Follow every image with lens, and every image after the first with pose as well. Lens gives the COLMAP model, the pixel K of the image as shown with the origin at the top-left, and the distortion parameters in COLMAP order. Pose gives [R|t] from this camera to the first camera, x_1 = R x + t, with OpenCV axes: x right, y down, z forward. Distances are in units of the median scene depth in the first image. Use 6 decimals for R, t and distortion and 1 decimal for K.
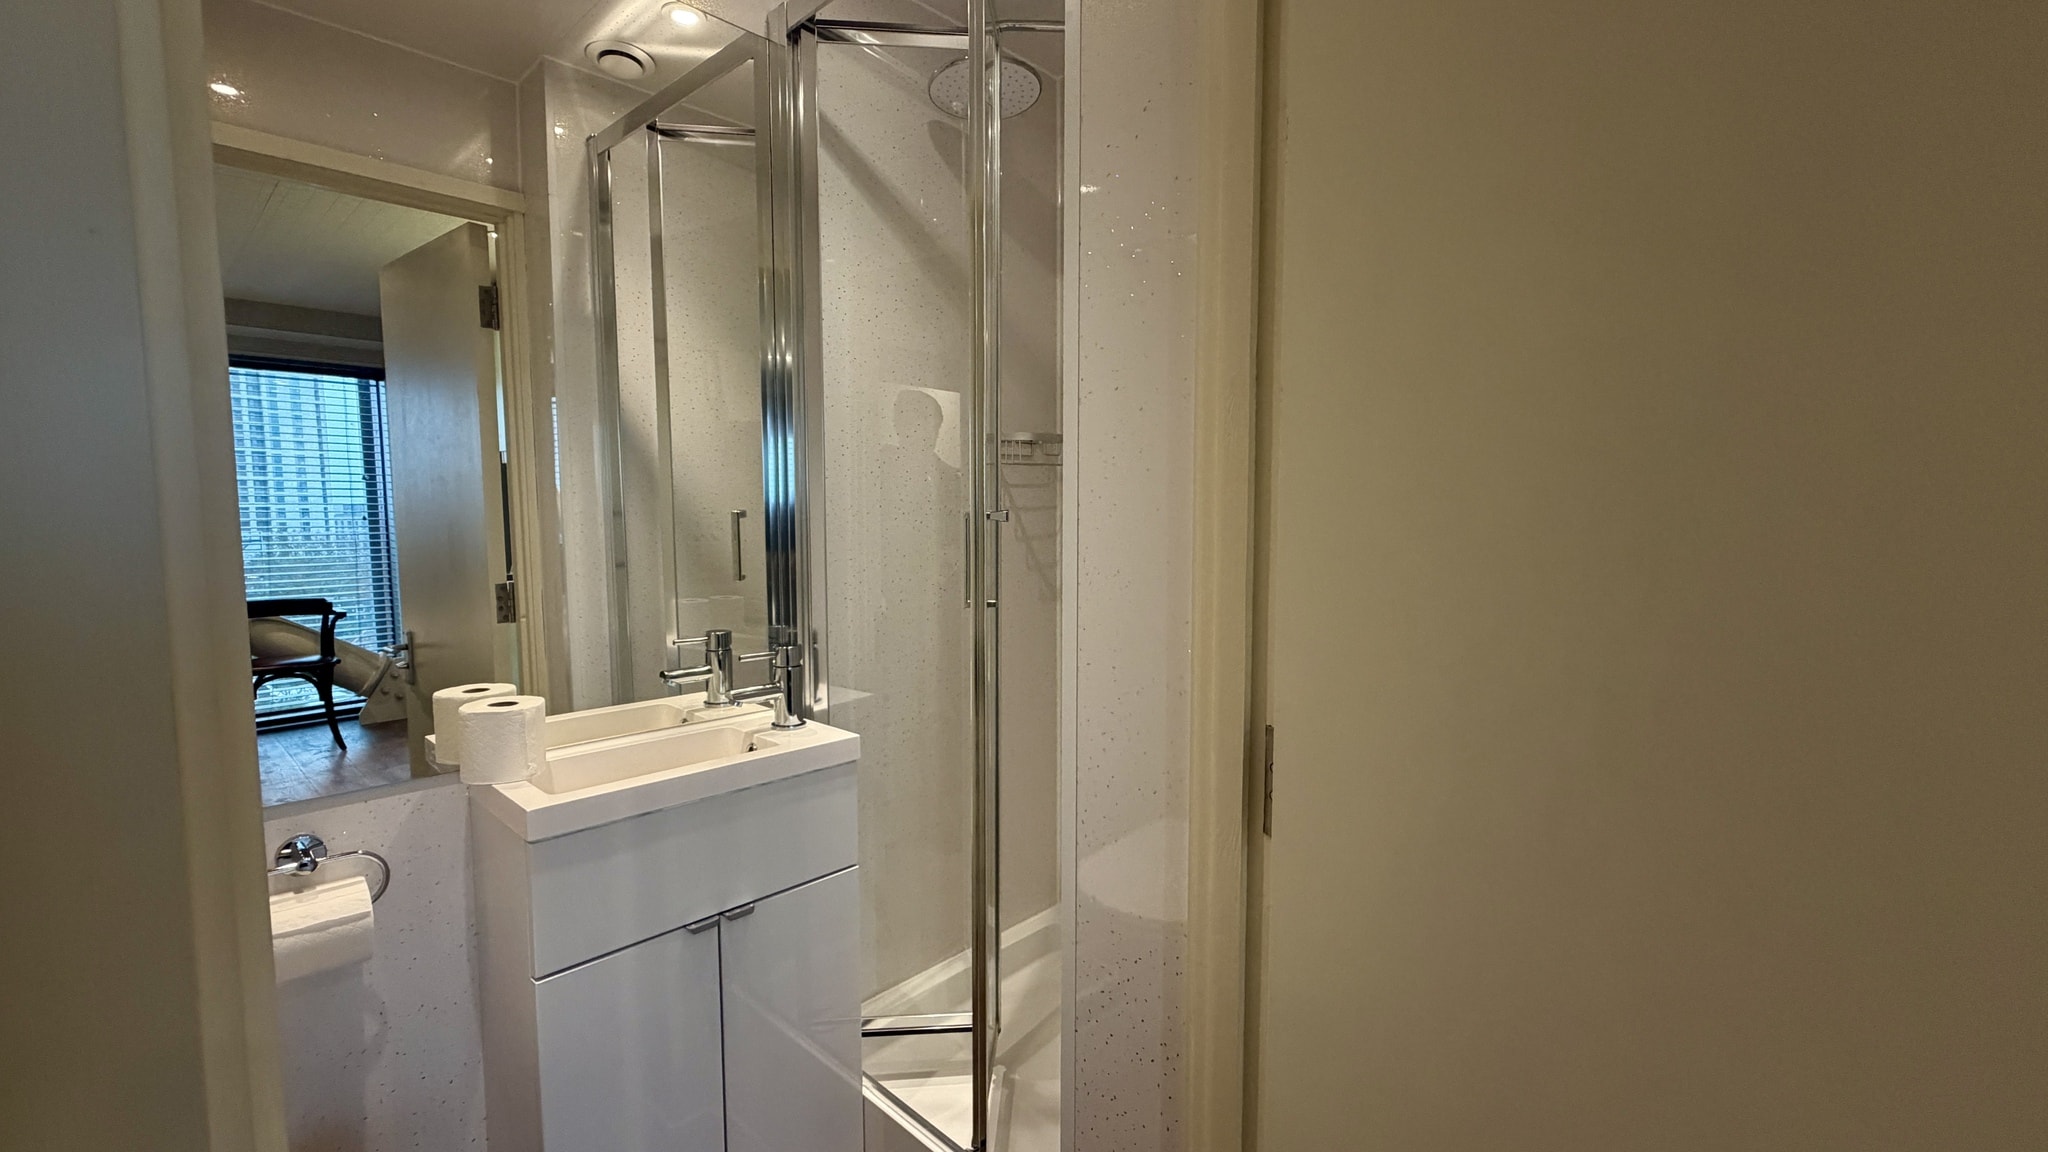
lens RADIAL K [[833.8, 0, 1003.4], [0, 833.8, 579.2], [0, 0, 1]] dist [-0.001886, -0.000351]
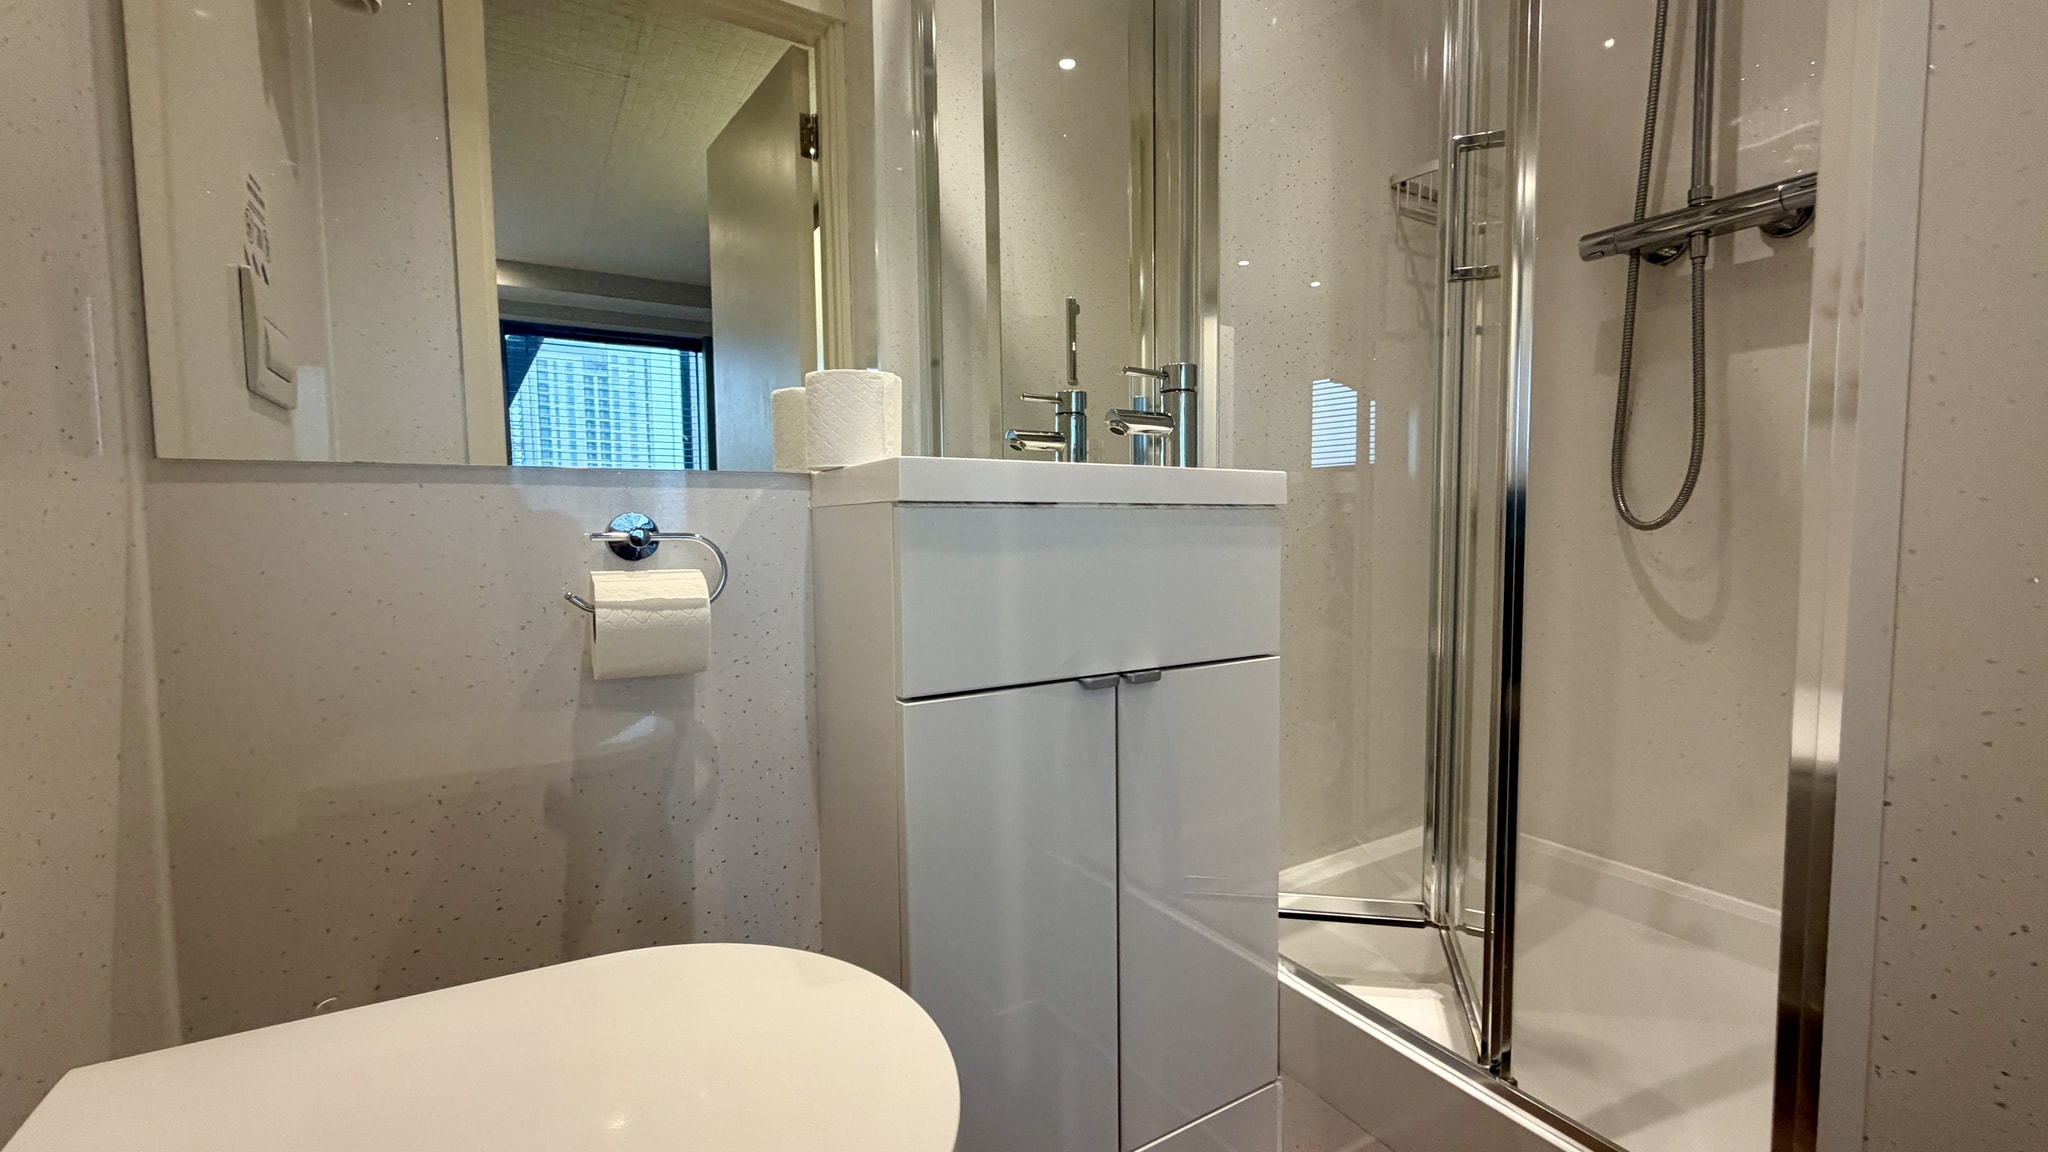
lens RADIAL K [[845.9, 0, 1024.0], [0, 845.9, 576.0], [0, 0, 1]] dist [-0.001523, -0.000367]
pose [[0.964745, -0.004296, -0.263153, -0.186832], [-0.003844, 0.999530, -0.030410, 0.282820], [0.263159, 0.030350, 0.964275, 0.221114]]
